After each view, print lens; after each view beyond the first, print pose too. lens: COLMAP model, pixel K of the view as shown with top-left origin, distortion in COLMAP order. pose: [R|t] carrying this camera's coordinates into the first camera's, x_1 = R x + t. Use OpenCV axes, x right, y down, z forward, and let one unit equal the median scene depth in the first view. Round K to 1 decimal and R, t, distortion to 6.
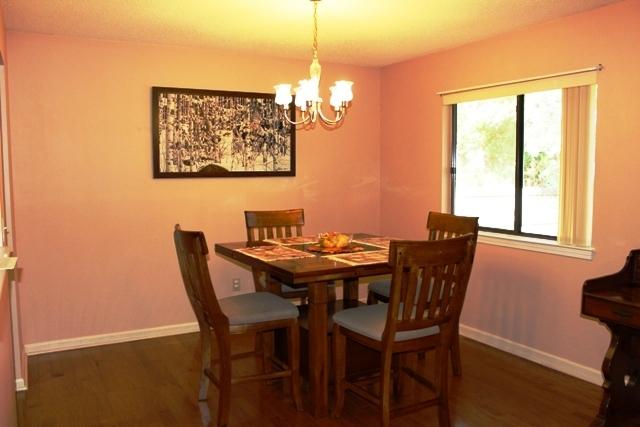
lens RADIAL K [[530.9, 0, 320.0], [0, 530.9, 213.5], [0, 0, 1]] dist [-0.180265, 0.163972]
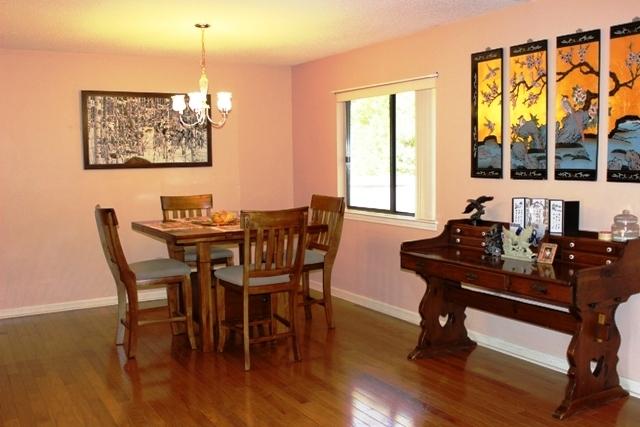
lens RADIAL K [[619.9, 0, 320.0], [0, 619.9, 213.5], [0, 0, 1]] dist [-0.097088, 0.019500]
pose [[0.999483, -0.013043, 0.029392, 0.163370], [0.012818, 0.999887, 0.007817, 0.026089], [-0.029491, -0.007436, 0.999537, -0.371335]]
